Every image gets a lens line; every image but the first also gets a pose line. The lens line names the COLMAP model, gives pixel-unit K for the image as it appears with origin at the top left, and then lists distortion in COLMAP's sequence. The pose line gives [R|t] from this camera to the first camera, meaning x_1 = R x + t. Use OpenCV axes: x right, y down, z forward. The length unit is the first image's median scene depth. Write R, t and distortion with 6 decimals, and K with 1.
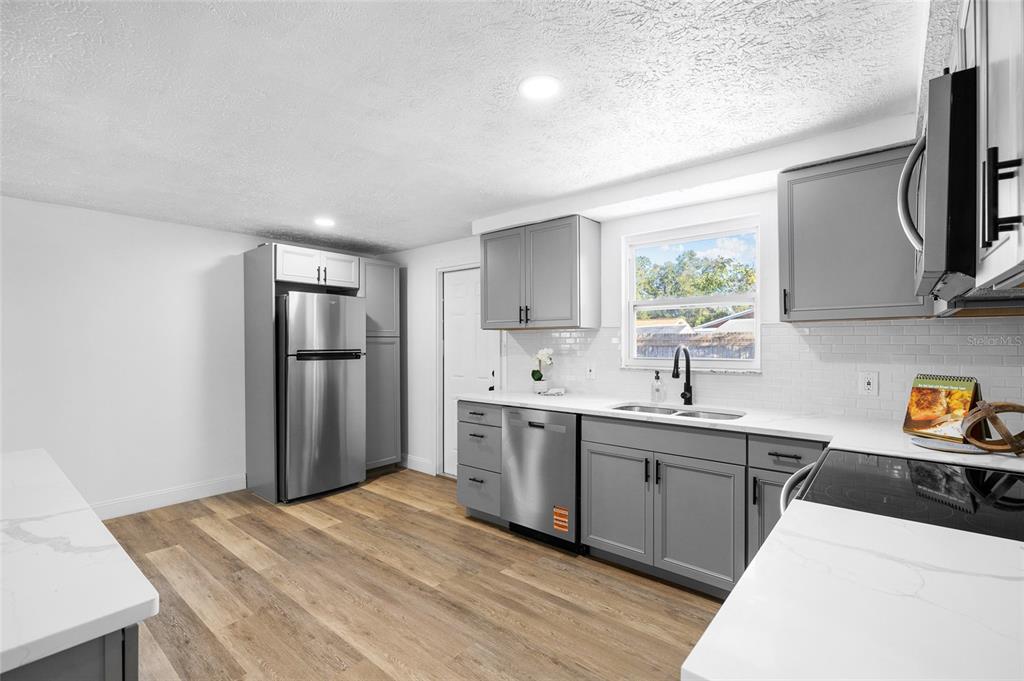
lens RADIAL K [[455.9, 0, 513.8], [0, 455.9, 343.9], [0, 0, 1]] dist [0.001062, 0.000691]
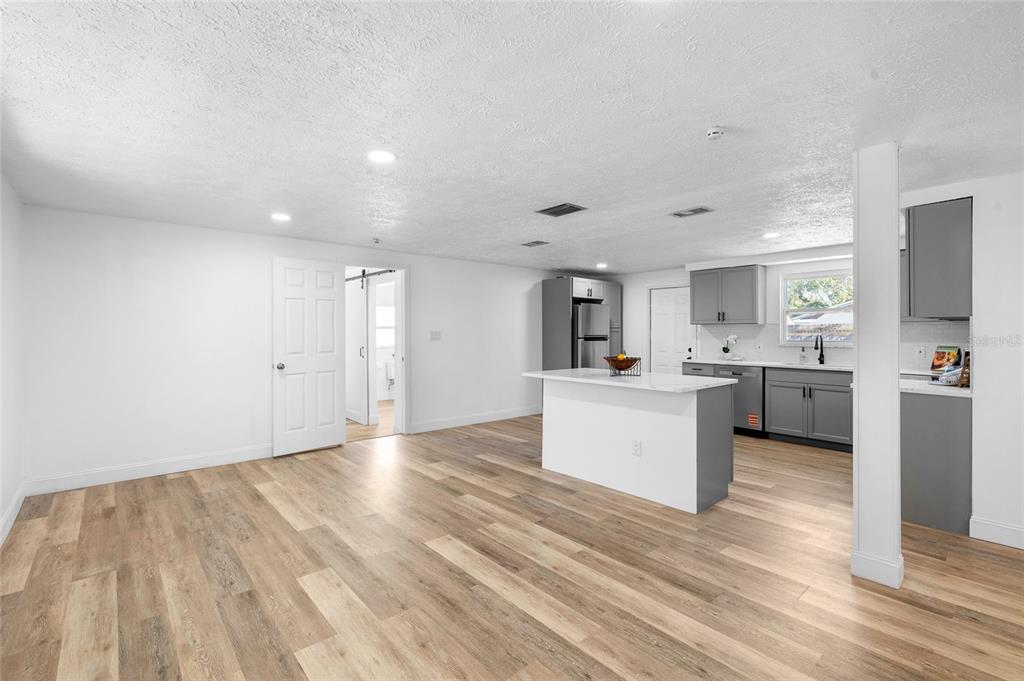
lens RADIAL K [[455.9, 0, 516.2], [0, 455.9, 331.2], [0, 0, 1]] dist [0.001062, 0.000691]
pose [[0.988865, 0.005276, -0.148719, -0.522917], [-0.005908, 0.999975, -0.003811, 0.007064], [0.148695, 0.004648, 0.988872, -0.944619]]
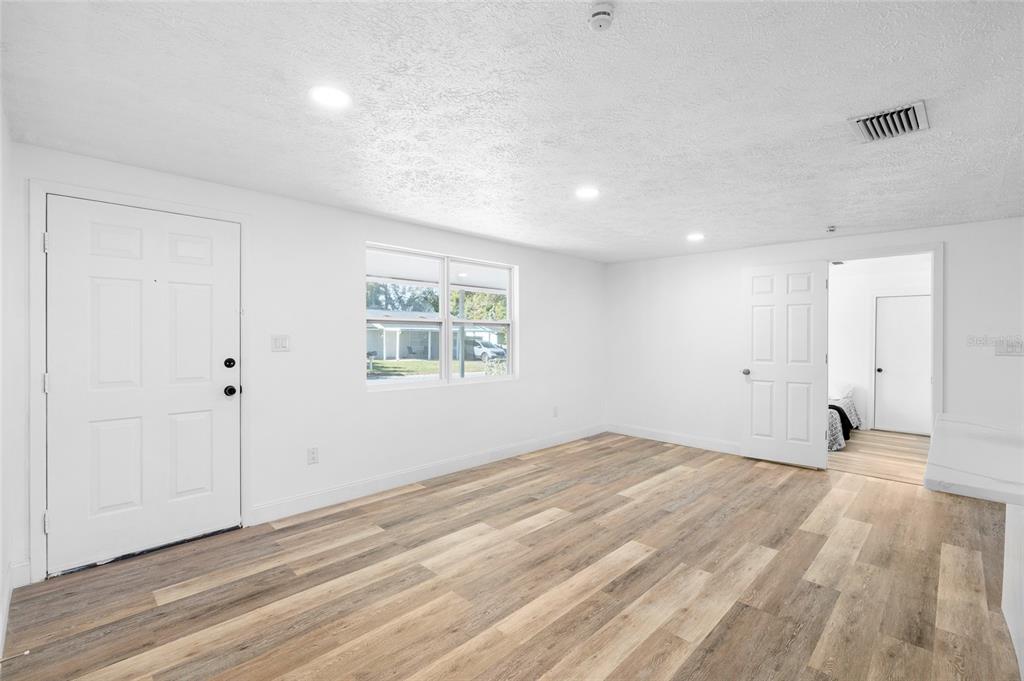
lens RADIAL K [[455.9, 0, 515.2], [0, 455.9, 340.0], [0, 0, 1]] dist [0.001062, 0.000691]
pose [[-0.075022, 0.010680, -0.997125, 1.768150], [-0.009440, 0.999890, 0.011420, -0.011900], [0.997137, 0.010270, -0.074913, 1.532791]]
